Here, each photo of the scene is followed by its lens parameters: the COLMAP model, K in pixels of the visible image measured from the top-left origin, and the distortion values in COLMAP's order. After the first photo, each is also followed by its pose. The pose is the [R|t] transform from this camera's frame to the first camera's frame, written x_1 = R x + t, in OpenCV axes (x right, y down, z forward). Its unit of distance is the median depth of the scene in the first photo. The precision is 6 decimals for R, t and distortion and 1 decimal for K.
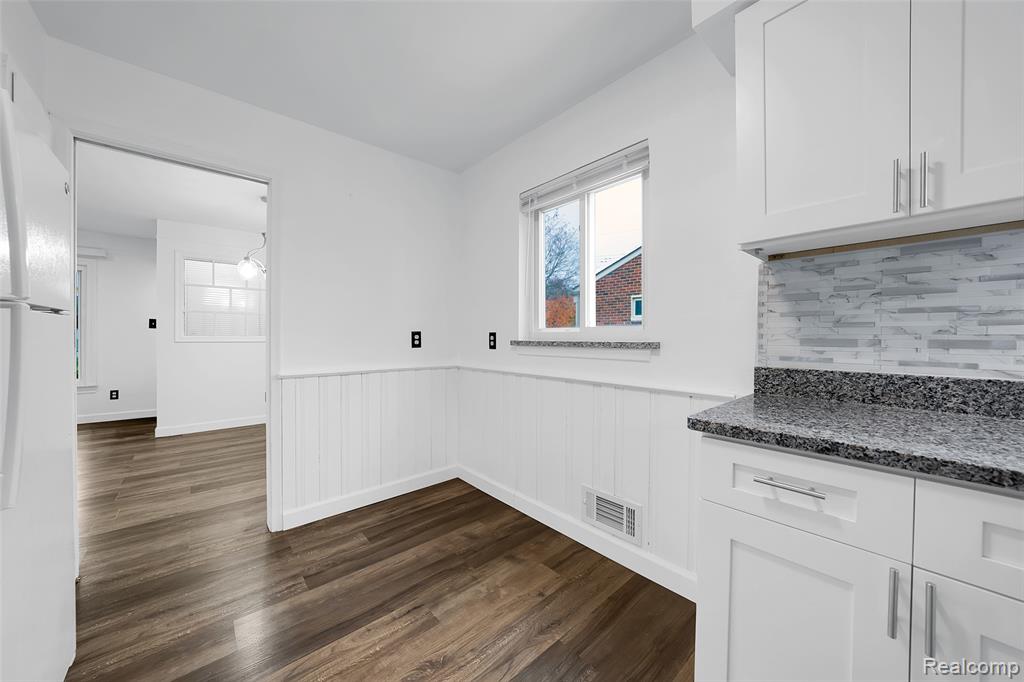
lens RADIAL K [[379.5, 0, 517.4], [0, 379.5, 340.4], [0, 0, 1]] dist [-0.023807, 0.001654]
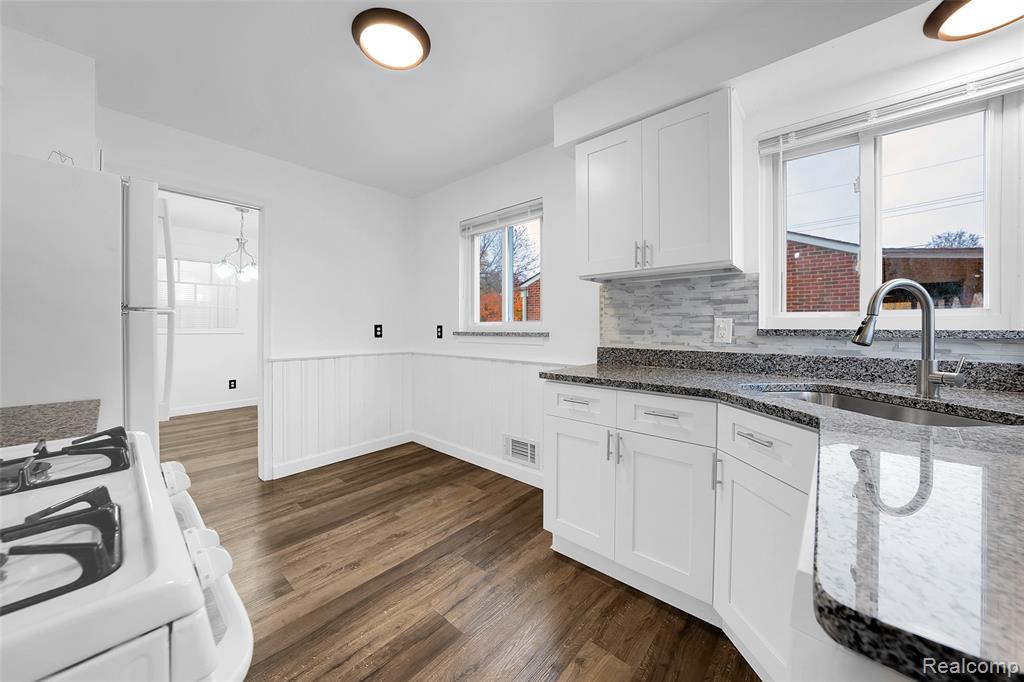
lens RADIAL K [[379.5, 0, 522.4], [0, 379.5, 330.4], [0, 0, 1]] dist [-0.023807, 0.001654]
pose [[0.991544, -0.000855, 0.129766, 0.068084], [0.001436, 0.999989, -0.004387, 0.003005], [-0.129761, 0.004536, 0.991535, -0.467156]]
